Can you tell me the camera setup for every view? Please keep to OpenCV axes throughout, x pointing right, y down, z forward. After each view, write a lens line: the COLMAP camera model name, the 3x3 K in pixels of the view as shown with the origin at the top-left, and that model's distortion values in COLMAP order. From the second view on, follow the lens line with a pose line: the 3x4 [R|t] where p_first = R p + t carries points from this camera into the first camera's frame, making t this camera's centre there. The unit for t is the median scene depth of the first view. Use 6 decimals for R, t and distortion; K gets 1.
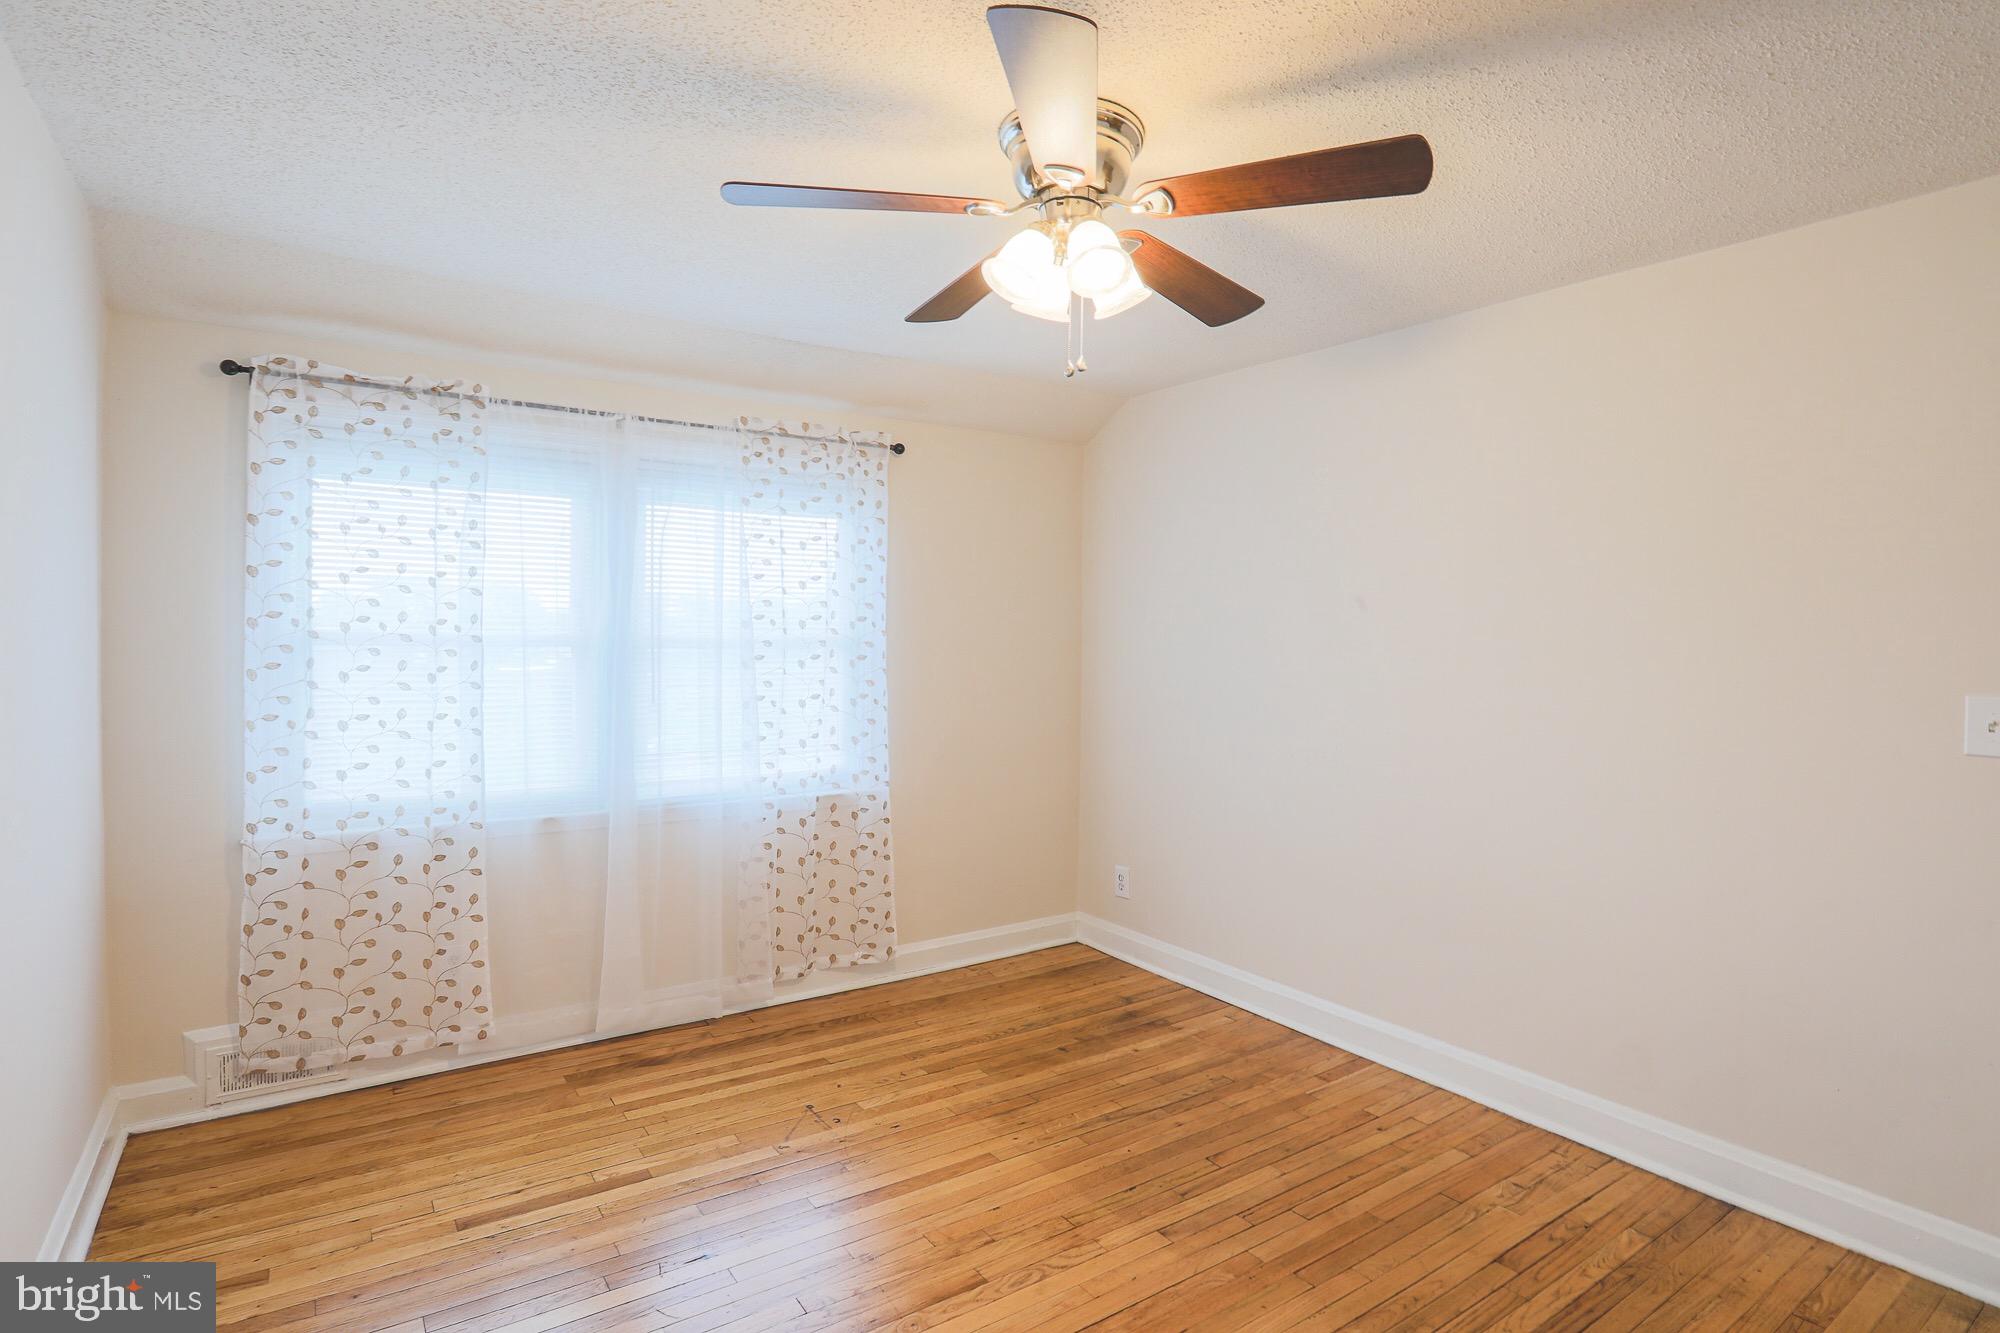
lens RADIAL K [[983.0, 0, 1003.9], [0, 983.0, 650.9], [0, 0, 1]] dist [-0.057956, 0.024109]
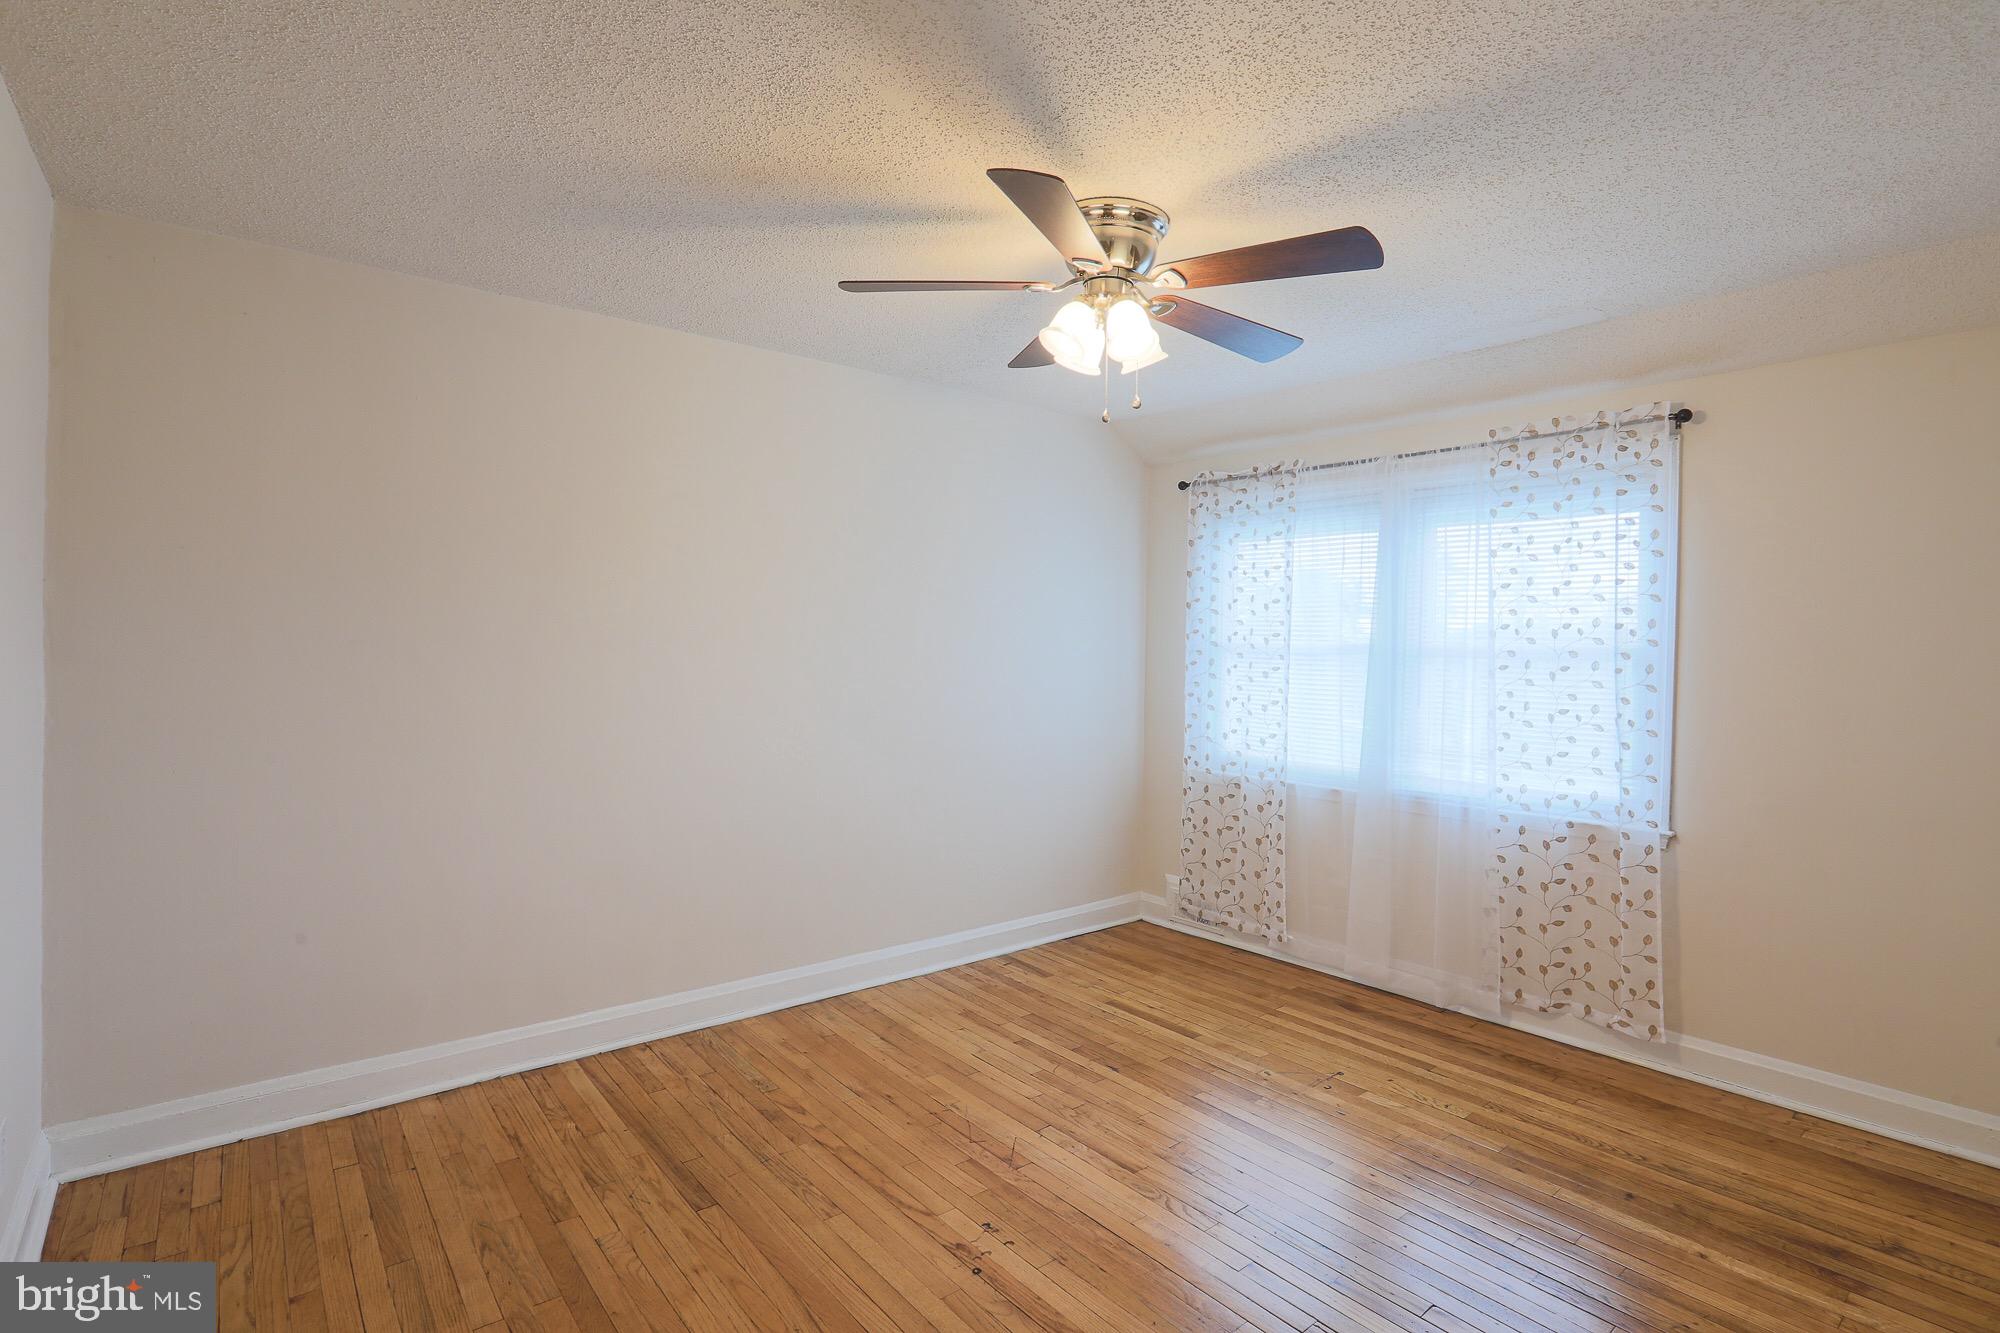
lens RADIAL K [[944.7, 0, 997.9], [0, 944.7, 648.7], [0, 0, 1]] dist [-0.053417, 0.018262]
pose [[0.115045, 0.000141, -0.993360, 0.677432], [-0.026721, 0.999639, -0.002953, 0.004377], [0.993001, 0.026884, 0.115008, 0.412052]]
